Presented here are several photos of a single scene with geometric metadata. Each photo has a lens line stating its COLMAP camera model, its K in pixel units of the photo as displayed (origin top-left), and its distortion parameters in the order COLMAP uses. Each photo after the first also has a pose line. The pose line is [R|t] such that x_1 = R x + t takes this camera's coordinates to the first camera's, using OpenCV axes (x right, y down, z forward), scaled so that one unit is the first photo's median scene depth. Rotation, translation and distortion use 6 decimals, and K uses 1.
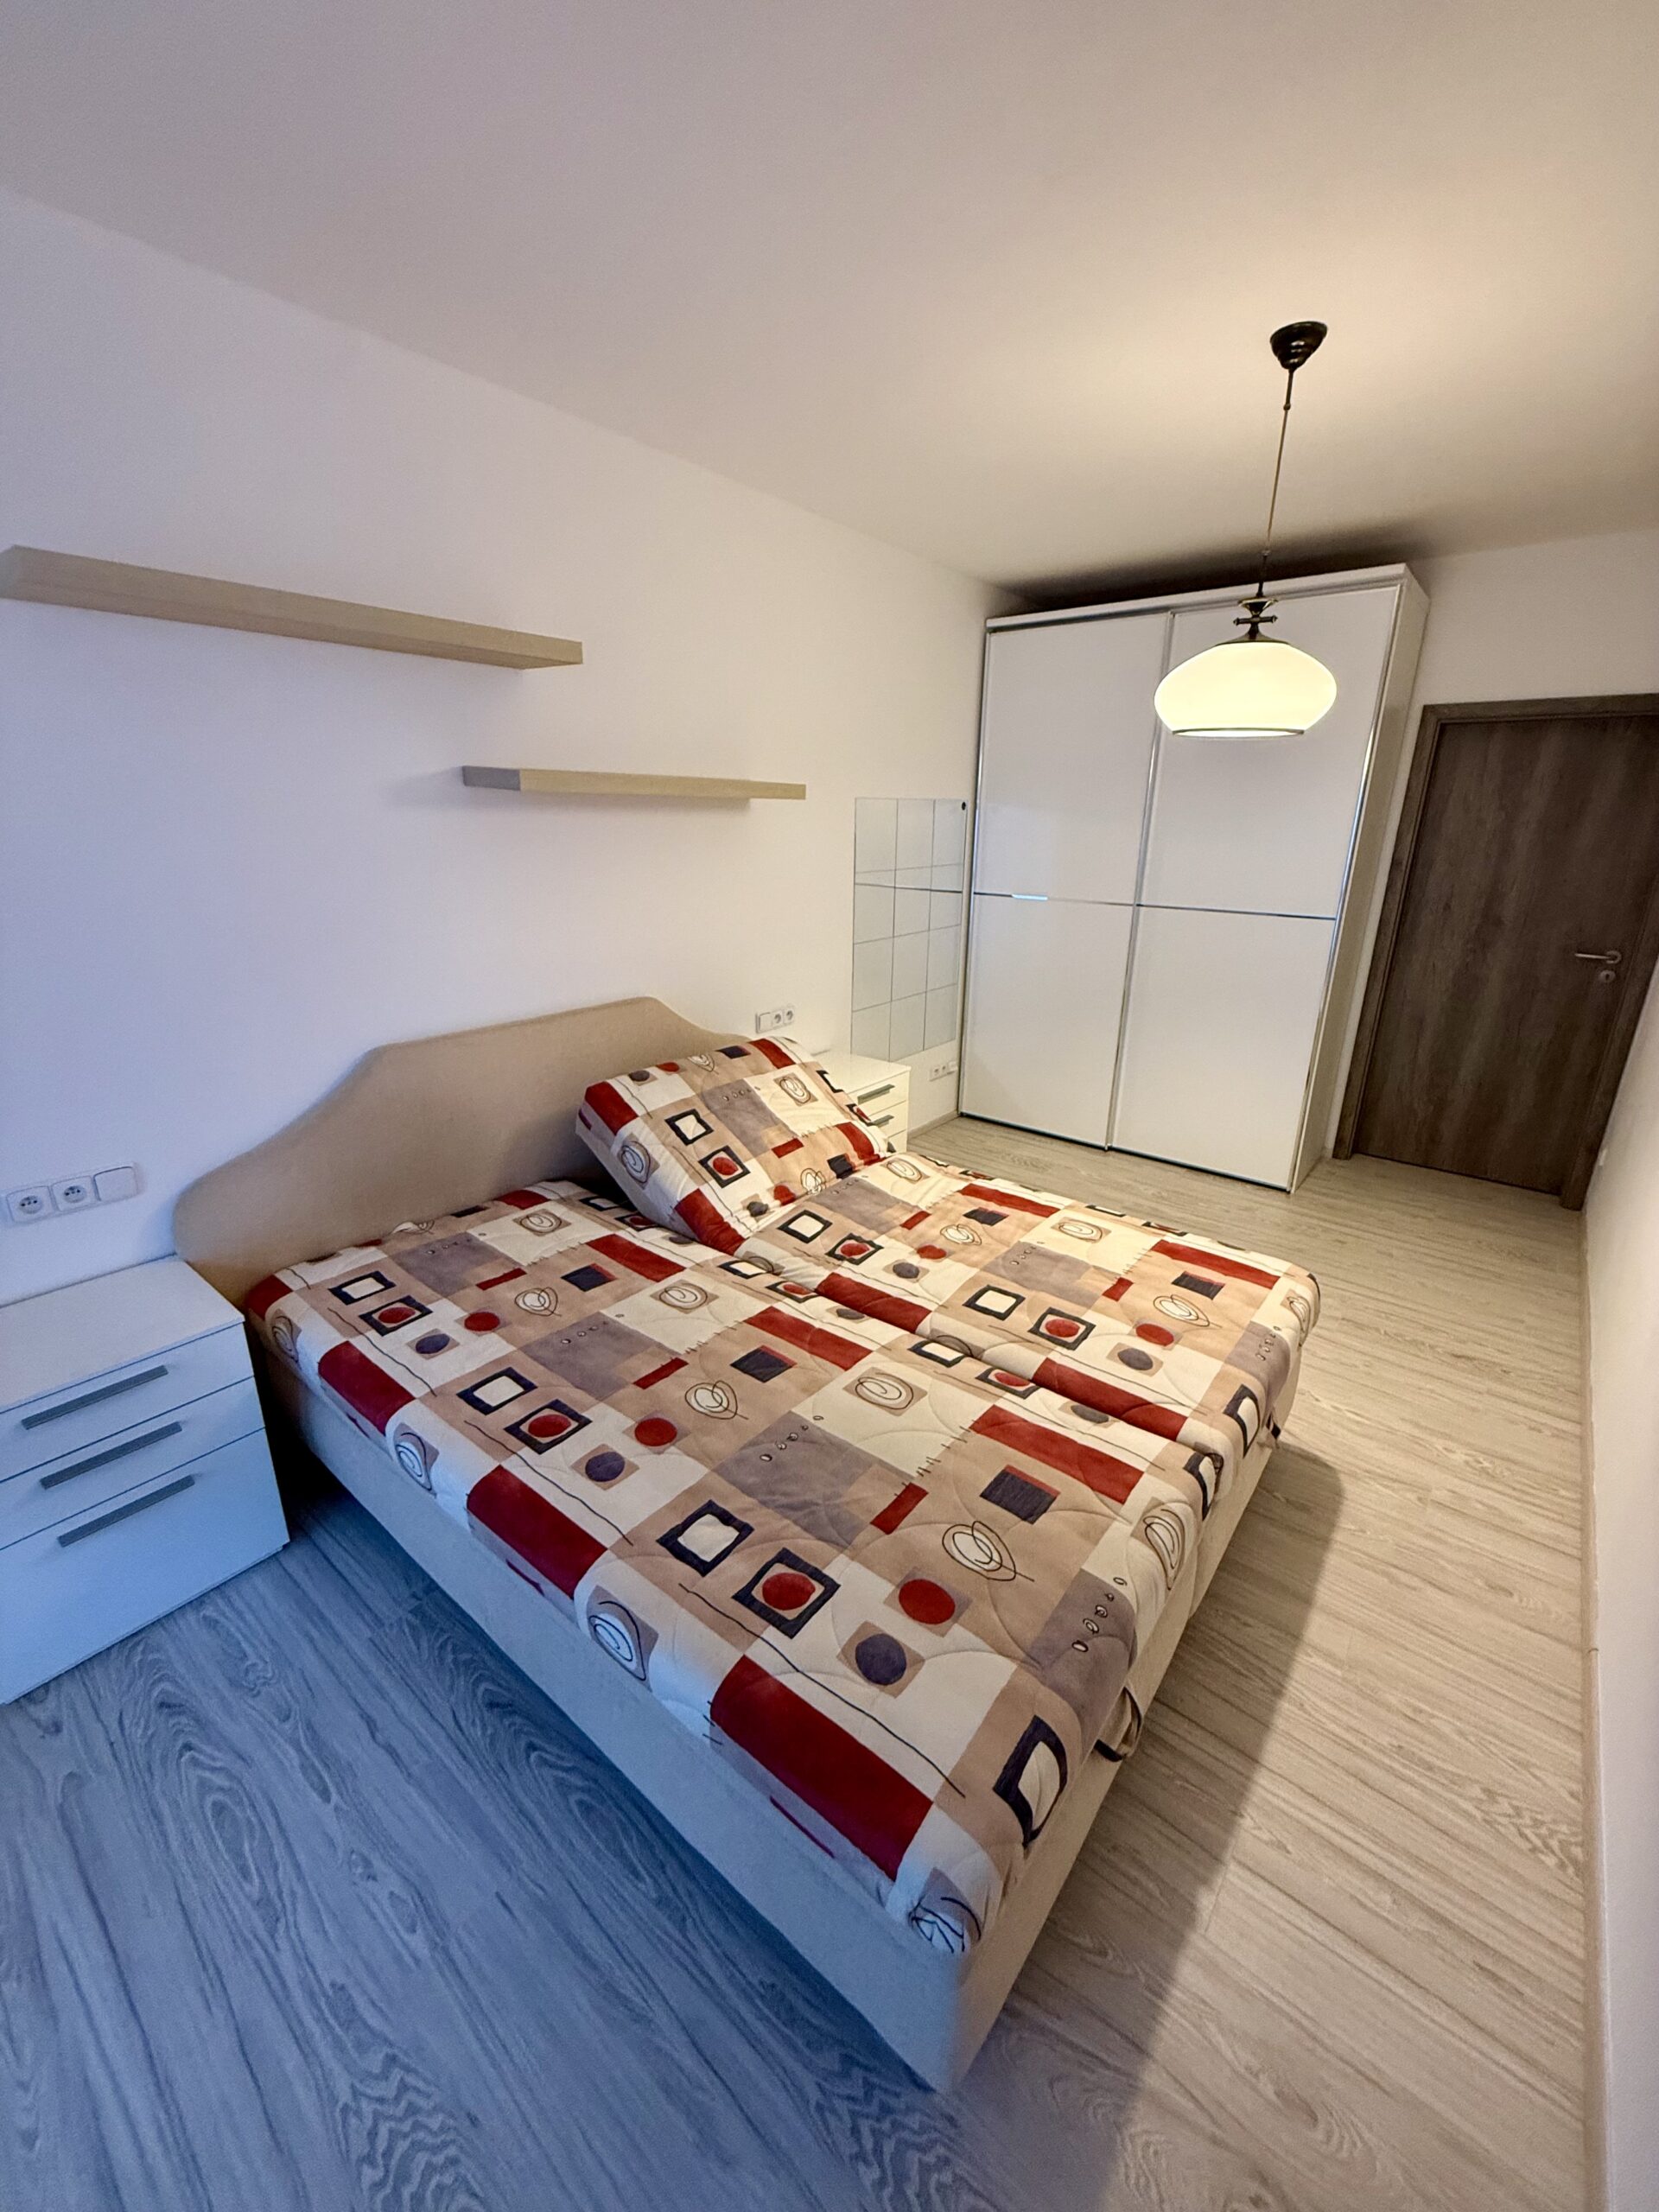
lens RADIAL K [[876.1, 0, 814.7], [0, 876.1, 1092.1], [0, 0, 1]] dist [-0.001960, 0.000049]
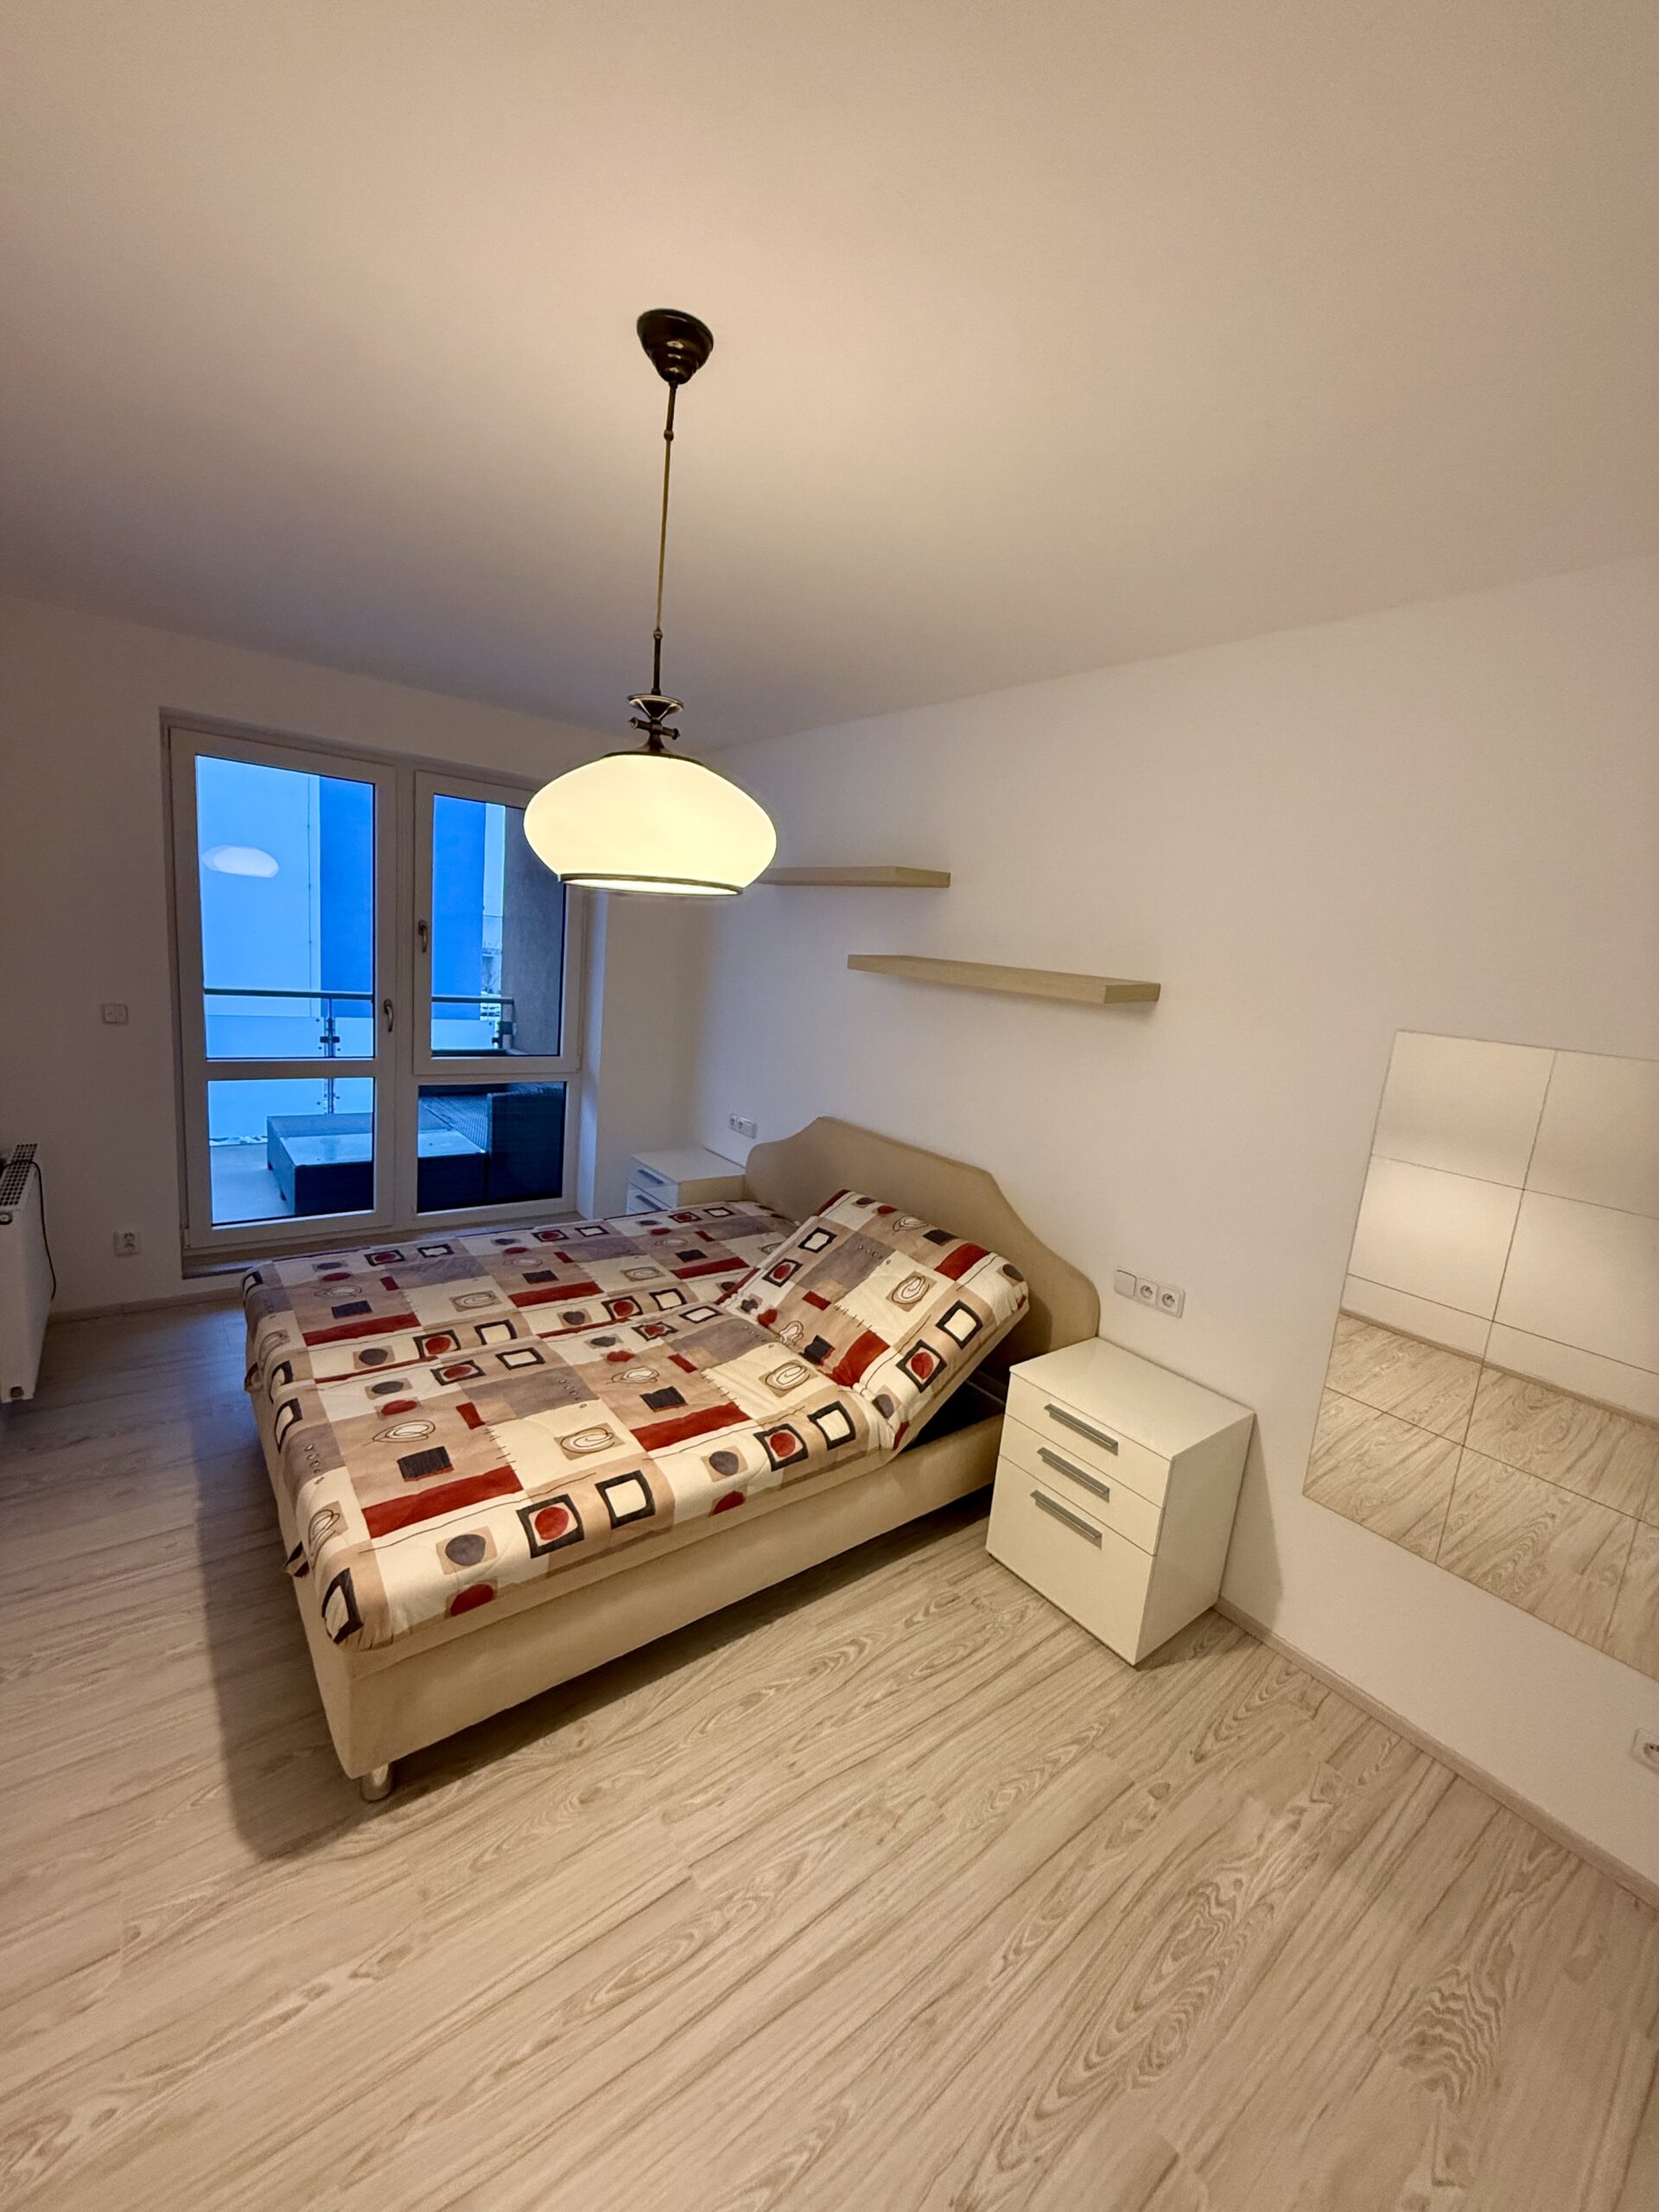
lens RADIAL K [[877.1, 0, 857.0], [0, 877.1, 1101.9], [0, 0, 1]] dist [-0.007156, -0.000057]
pose [[-0.190455, 0.145645, -0.970832, 1.166734], [-0.393387, 0.894738, 0.211403, -0.481769], [0.899430, 0.422175, -0.113113, 1.331805]]
